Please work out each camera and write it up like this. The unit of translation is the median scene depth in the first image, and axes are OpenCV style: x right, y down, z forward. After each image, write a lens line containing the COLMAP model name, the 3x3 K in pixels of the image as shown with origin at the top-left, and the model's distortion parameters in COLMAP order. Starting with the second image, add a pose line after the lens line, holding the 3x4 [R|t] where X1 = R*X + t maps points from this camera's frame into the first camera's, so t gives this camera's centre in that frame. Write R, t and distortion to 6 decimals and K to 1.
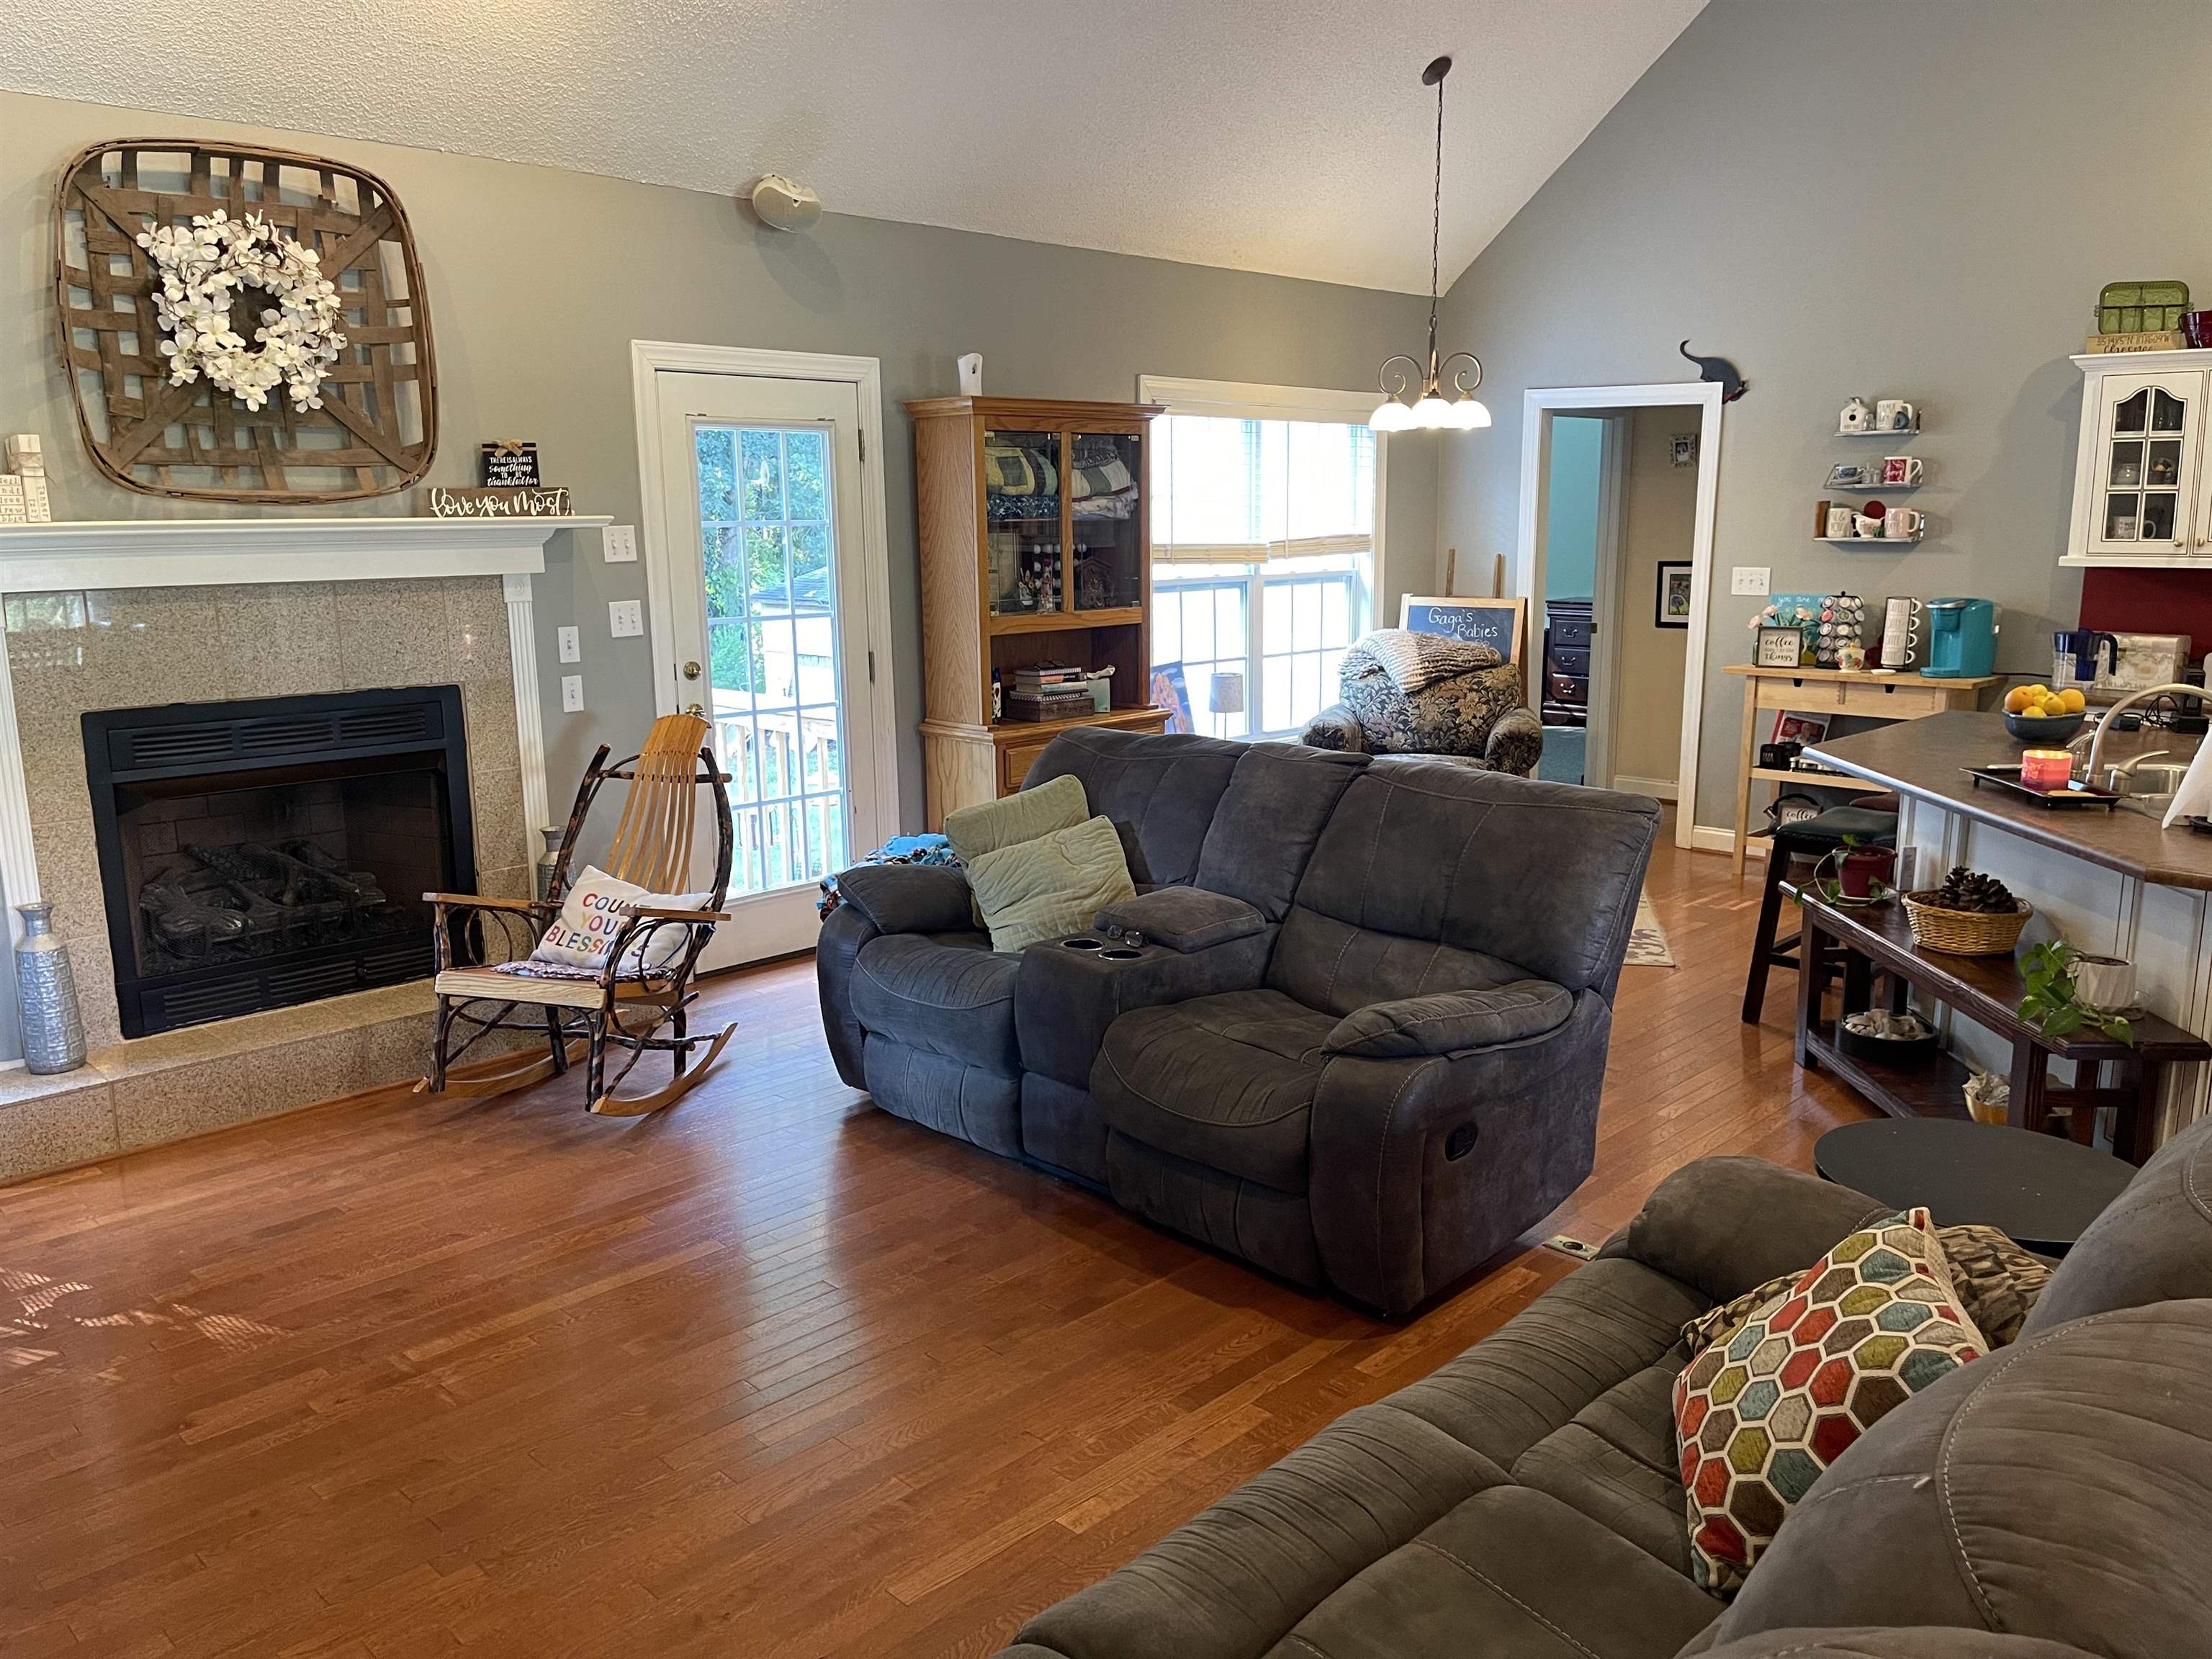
lens RADIAL K [[1633.1, 0, 1076.4], [0, 1633.1, 826.3], [0, 0, 1]] dist [0.073958, -0.132029]
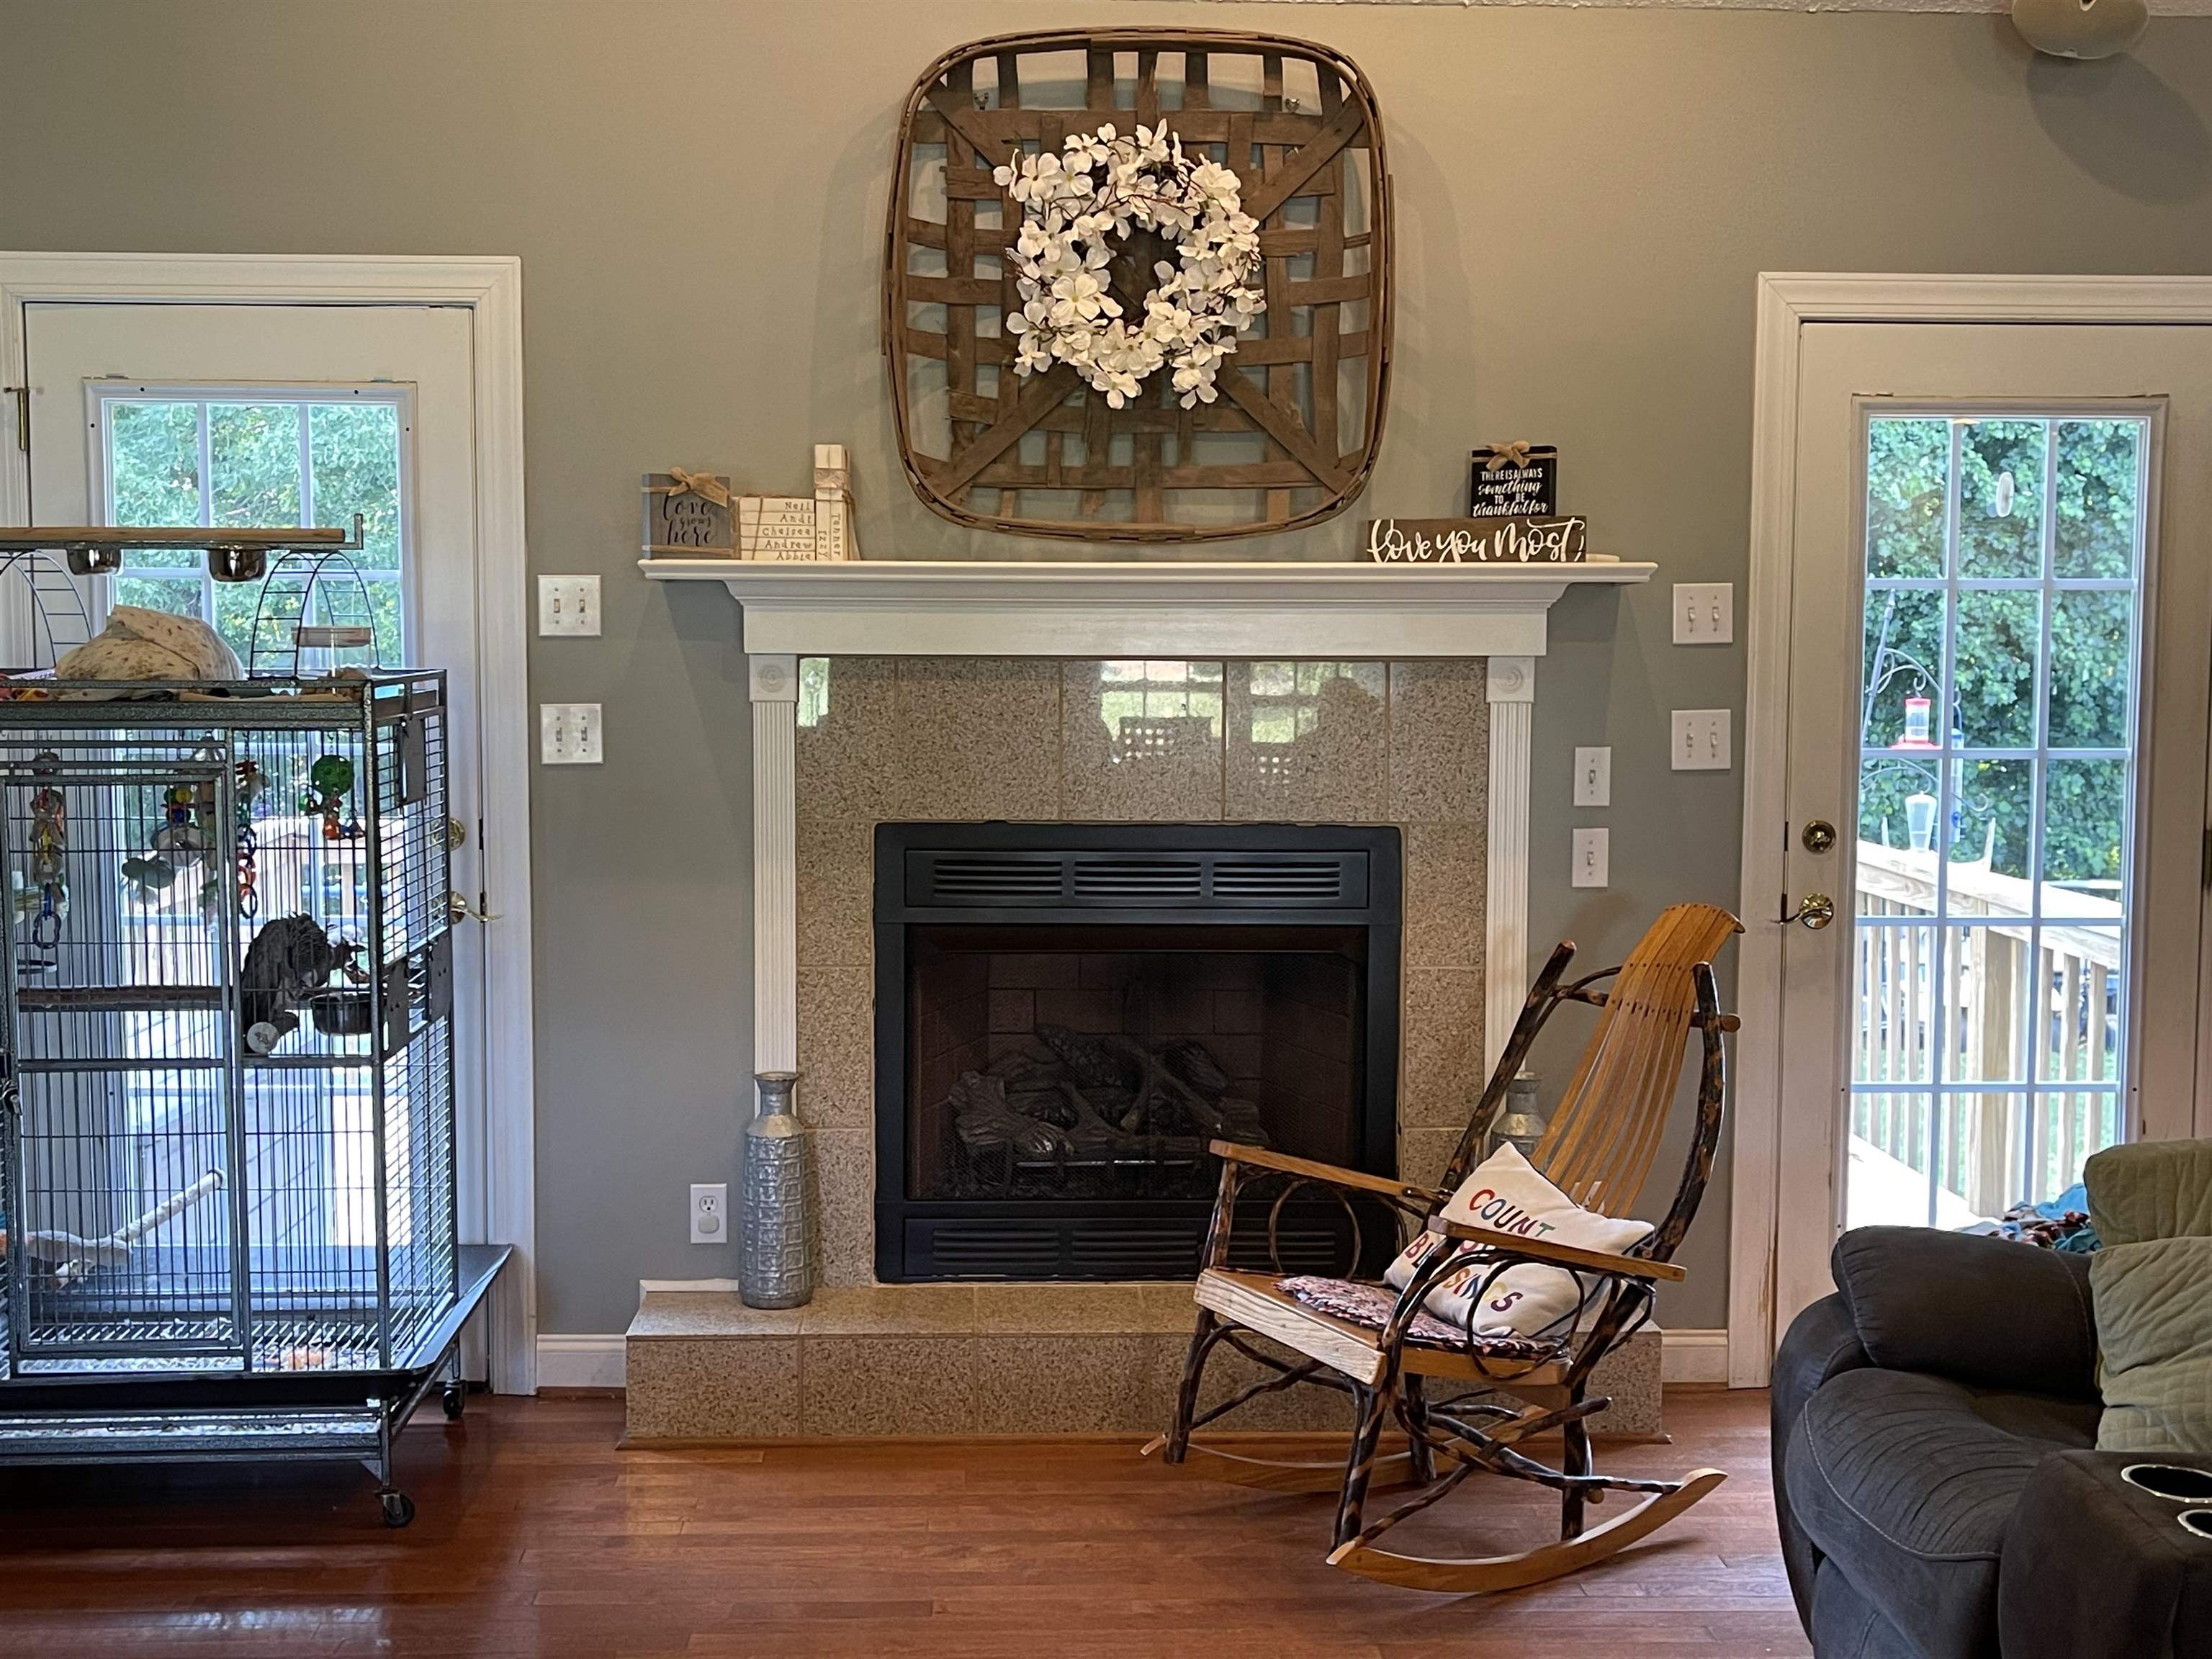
lens RADIAL K [[2443.5, 0, 1106.0], [0, 2443.5, 829.5], [0, 0, 1]] dist [0.111394, -0.318479]
pose [[0.731380, 0.067745, -0.678597, 0.201503], [-0.140142, 0.988747, -0.052335, -0.022320], [0.667415, 0.133377, 0.732644, 0.262536]]
